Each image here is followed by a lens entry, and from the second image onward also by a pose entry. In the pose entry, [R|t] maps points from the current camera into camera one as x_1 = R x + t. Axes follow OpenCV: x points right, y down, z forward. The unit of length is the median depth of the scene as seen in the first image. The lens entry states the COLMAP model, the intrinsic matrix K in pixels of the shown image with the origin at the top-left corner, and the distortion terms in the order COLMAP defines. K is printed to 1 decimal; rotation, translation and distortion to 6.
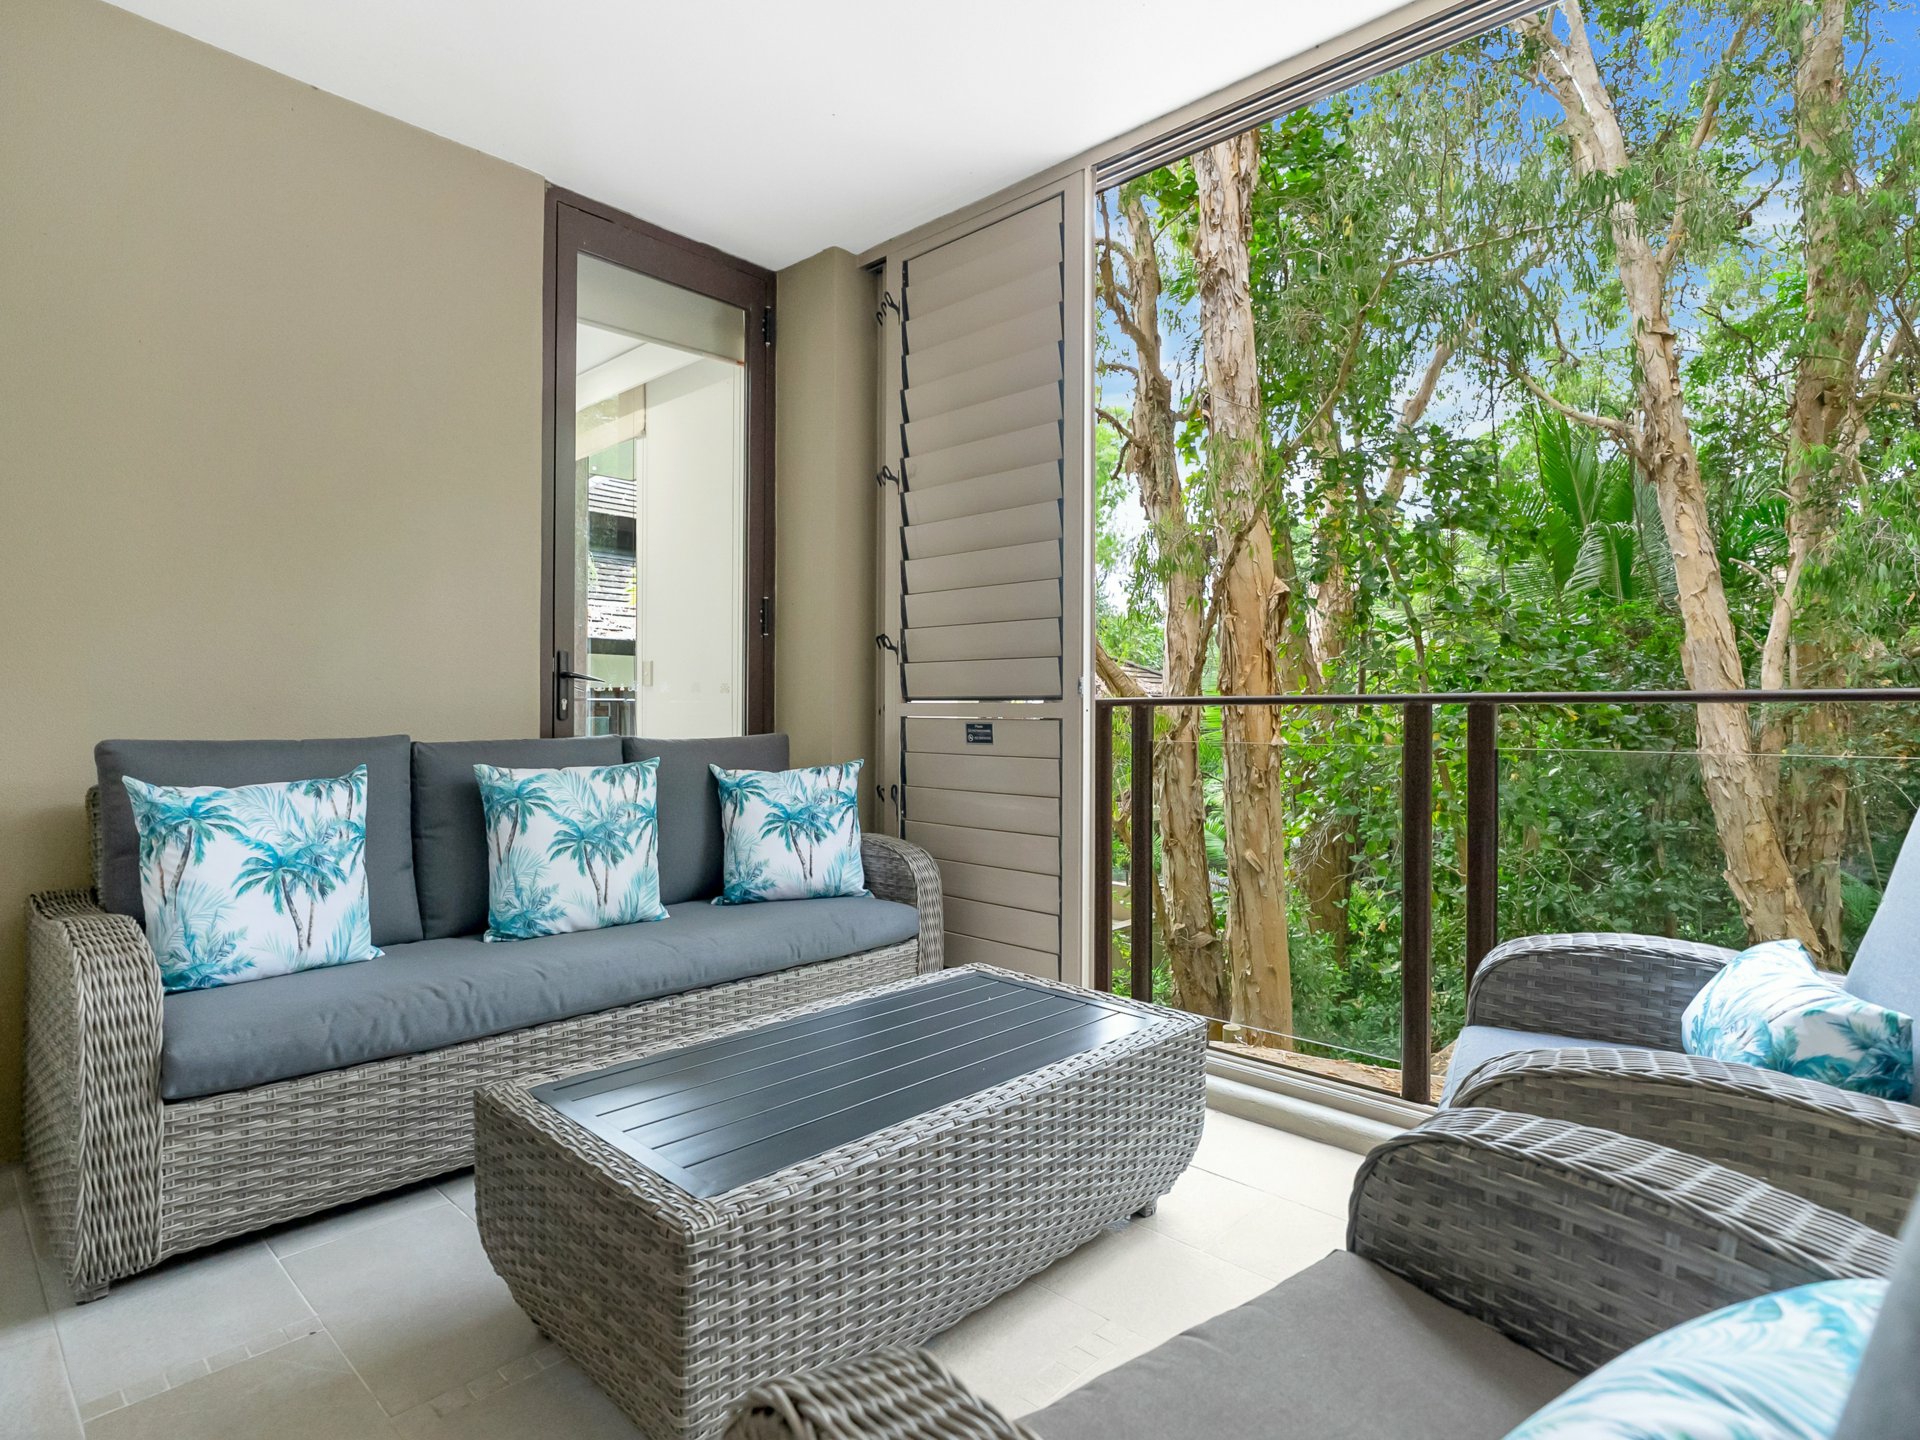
lens RADIAL K [[1014.5, 0, 911.2], [0, 1014.5, 717.8], [0, 0, 1]] dist [-0.012776, -0.001103]
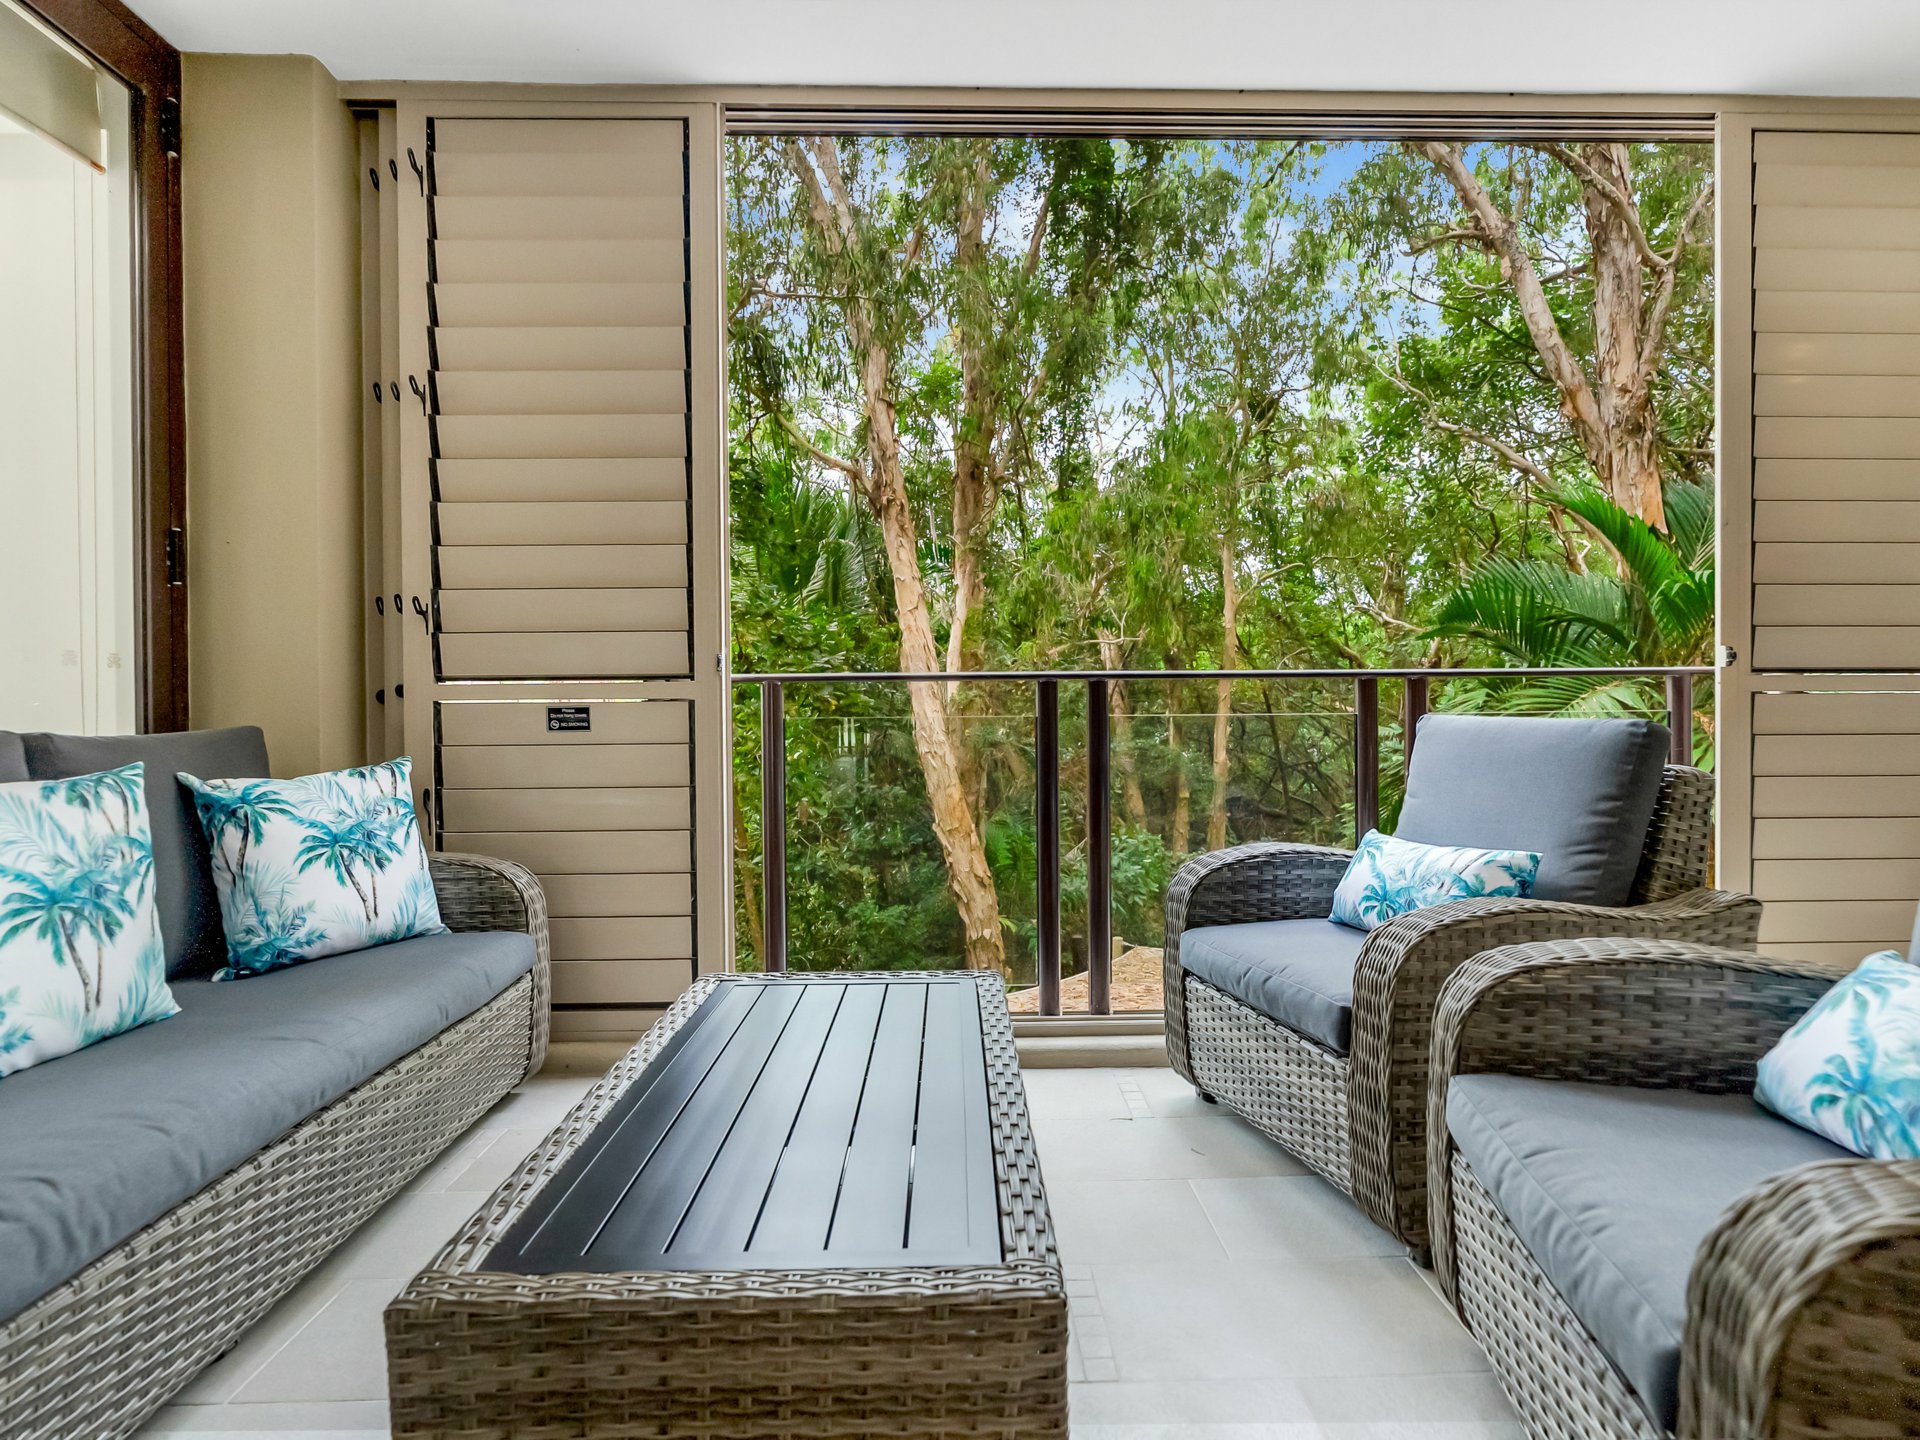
lens RADIAL K [[1009.4, 0, 980.9], [0, 1009.4, 717.0], [0, 0, 1]] dist [-0.004309, 0.000302]
pose [[0.693268, -0.017301, 0.720472, -0.308753], [0.016655, 0.999829, 0.007984, 0.013377], [-0.720487, 0.006465, 0.693438, 0.174993]]
